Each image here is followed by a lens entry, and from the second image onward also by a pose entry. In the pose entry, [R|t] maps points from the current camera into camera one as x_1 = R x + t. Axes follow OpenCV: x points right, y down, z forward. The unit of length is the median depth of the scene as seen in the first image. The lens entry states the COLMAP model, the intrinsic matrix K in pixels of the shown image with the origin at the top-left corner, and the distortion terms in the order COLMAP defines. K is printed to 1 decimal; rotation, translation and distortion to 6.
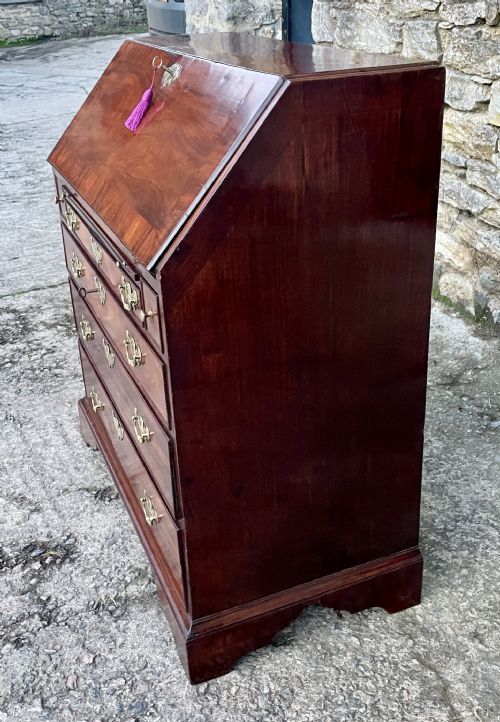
lens RADIAL K [[794.8, 0, 265.9], [0, 794.8, 346.0], [0, 0, 1]] dist [0.028688, 0.000000]
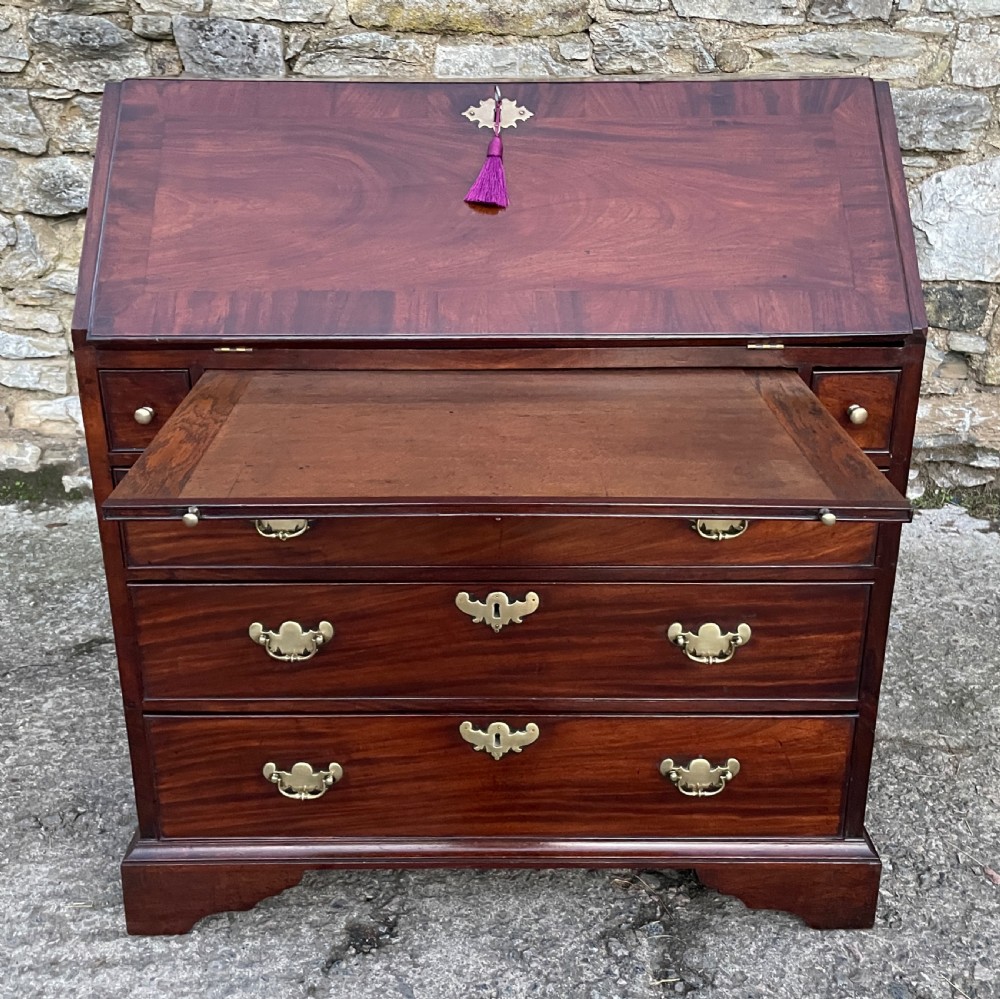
lens RADIAL K [[1096.9, 0, 498.2], [0, 1096.9, 454.4], [0, 0, 1]] dist [0.021428, 0.000000]
pose [[0.387070, -0.288013, 0.875914, -0.706142], [0.384570, 0.913820, 0.130535, -0.159006], [-0.838023, 0.286324, 0.464473, 0.516585]]
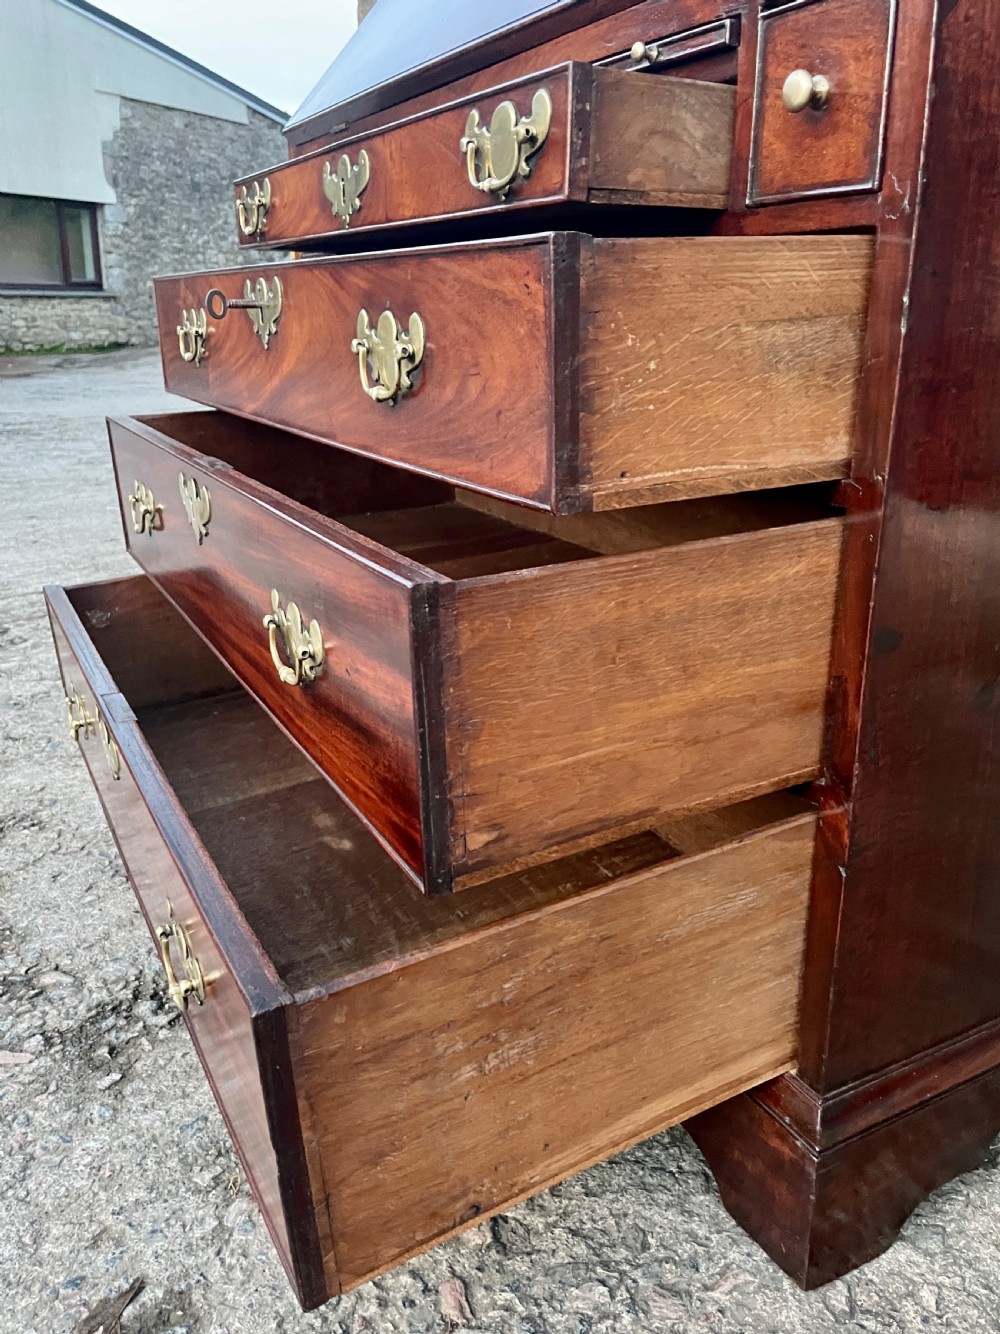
lens RADIAL K [[1064.3, 0, 504.6], [0, 1064.3, 668.9], [0, 0, 1]] dist [0.048945, -0.086520]
pose [[0.994974, -0.000306, 0.100129, -0.198555], [0.012408, 0.992664, -0.120268, 0.154394], [-0.099358, 0.120906, 0.987679, 0.382691]]
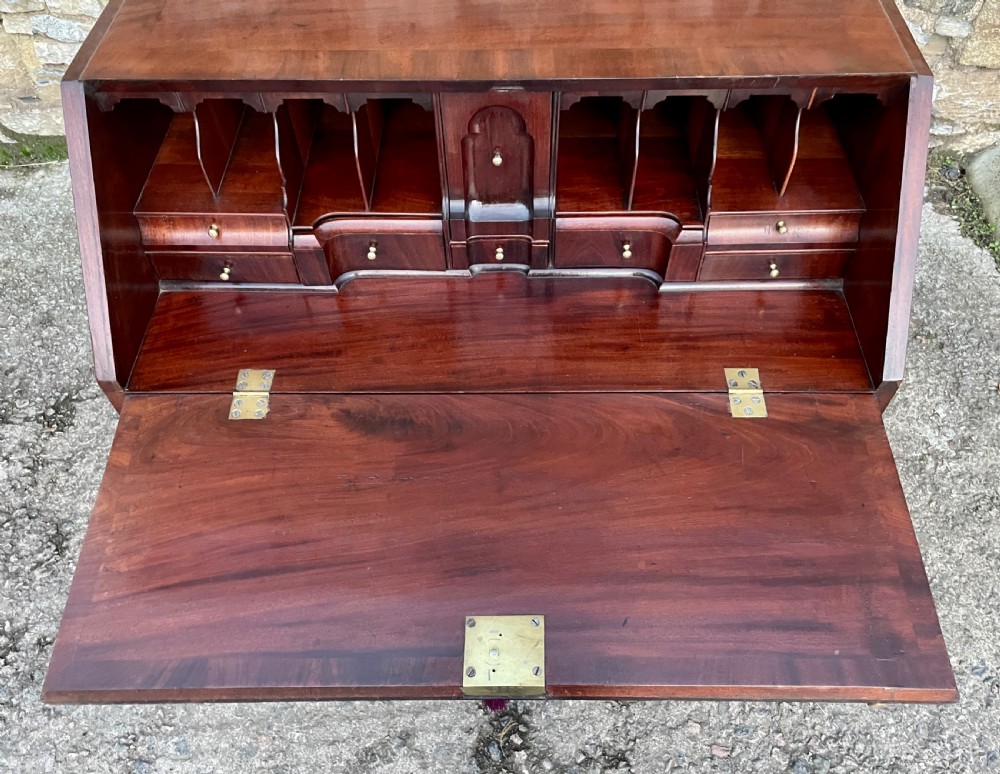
lens RADIAL K [[793.8, 0, 511.0], [0, 793.8, 392.1], [0, 0, 1]] dist [0.067940, -0.093014]
pose [[0.399374, -0.719271, 0.568463, -0.431233], [0.390054, 0.694449, 0.604647, -0.412577], [-0.829674, -0.019749, 0.557899, 0.508355]]
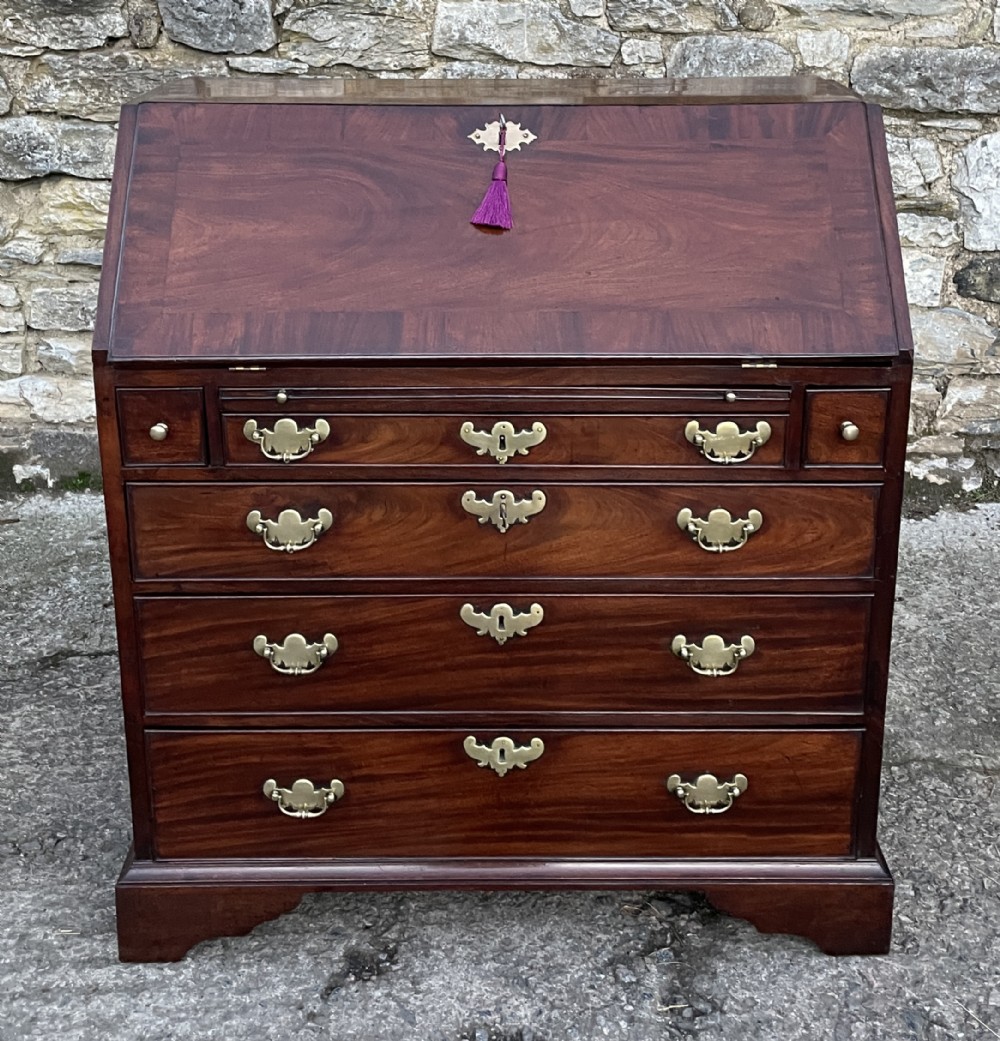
lens RADIAL K [[1392.5, 0, 514.3], [0, 1392.5, 320.3], [0, 0, 1]] dist [0.021246, 0.000000]
pose [[0.381580, -0.229020, 0.895515, -0.861705], [0.383457, 0.920742, 0.072080, -0.212182], [-0.841046, 0.315887, 0.439156, 0.418308]]
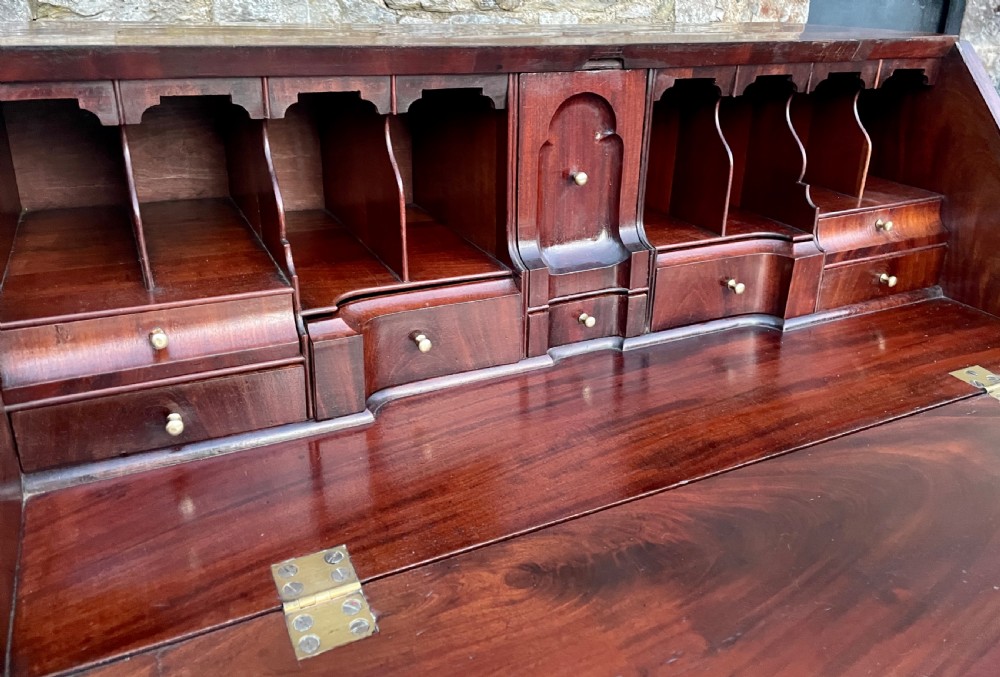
lens RADIAL K [[776.5, 0, 519.9], [0, 776.5, 293.0], [0, 0, 1]] dist [0.059511, -0.085890]
pose [[-0.063407, -0.336959, 0.939382, -0.400407], [0.405011, 0.851591, 0.332805, -0.306620], [-0.912111, 0.401562, 0.082475, 0.796752]]
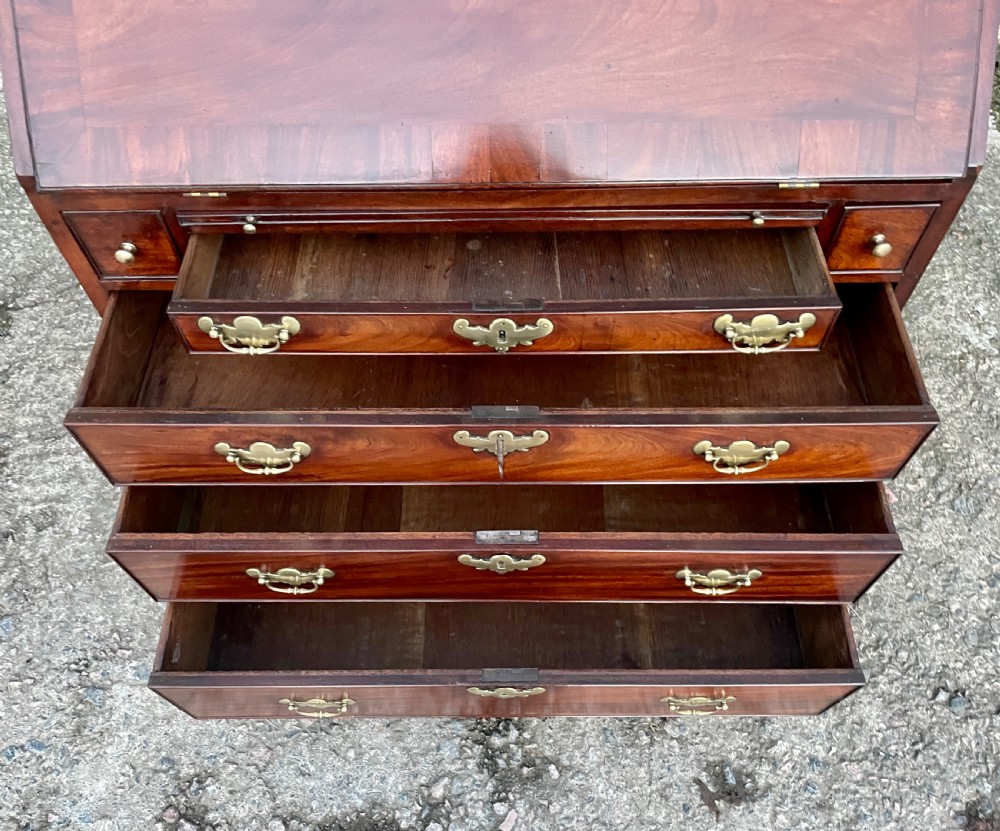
lens RADIAL K [[835.2, 0, 516.6], [0, 835.2, 412.4], [0, 0, 1]] dist [0.052200, -0.068950]
pose [[0.375013, -0.743597, 0.553560, -0.473218], [0.383168, 0.668079, 0.637851, -0.318909], [-0.844126, -0.027096, 0.535460, 0.548381]]
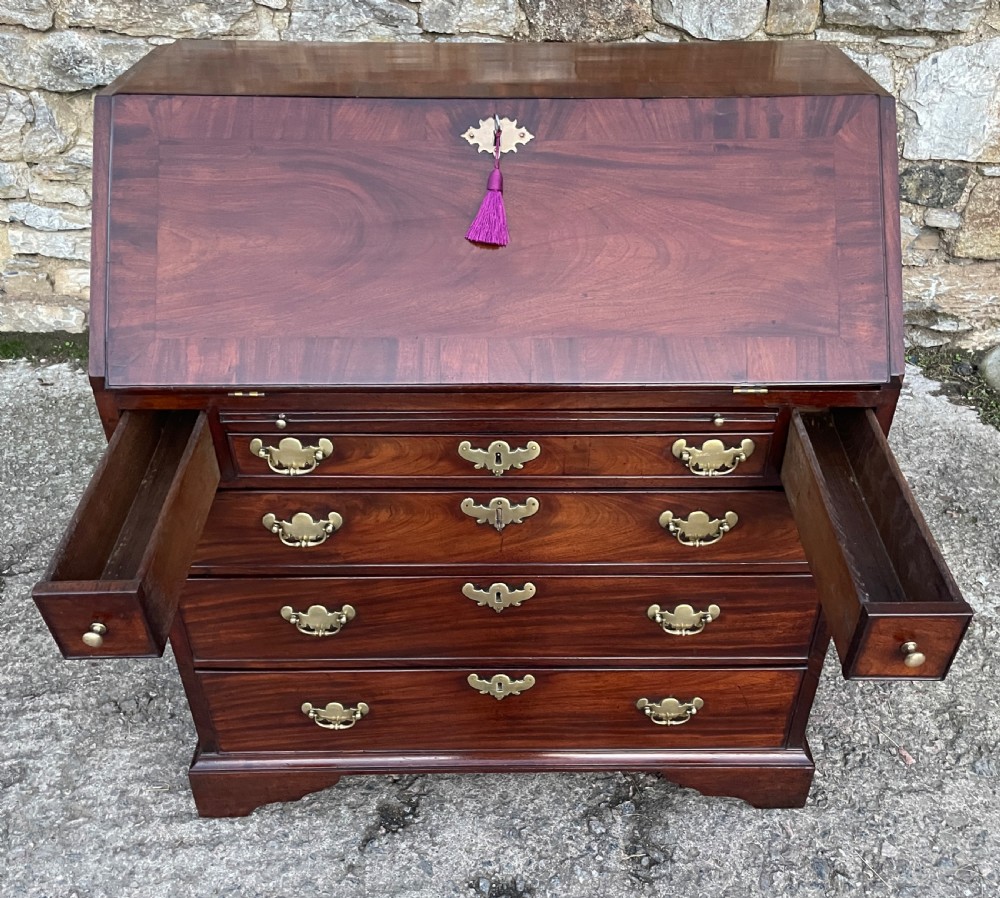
lens RADIAL K [[949.2, 0, 517.9], [0, 949.2, 475.5], [0, 0, 1]] dist [0.025090, 0.000000]
pose [[0.379104, -0.523554, 0.763001, -0.604664], [0.380440, 0.839826, 0.387245, -0.300021], [-0.843532, 0.143470, 0.517562, 0.491928]]
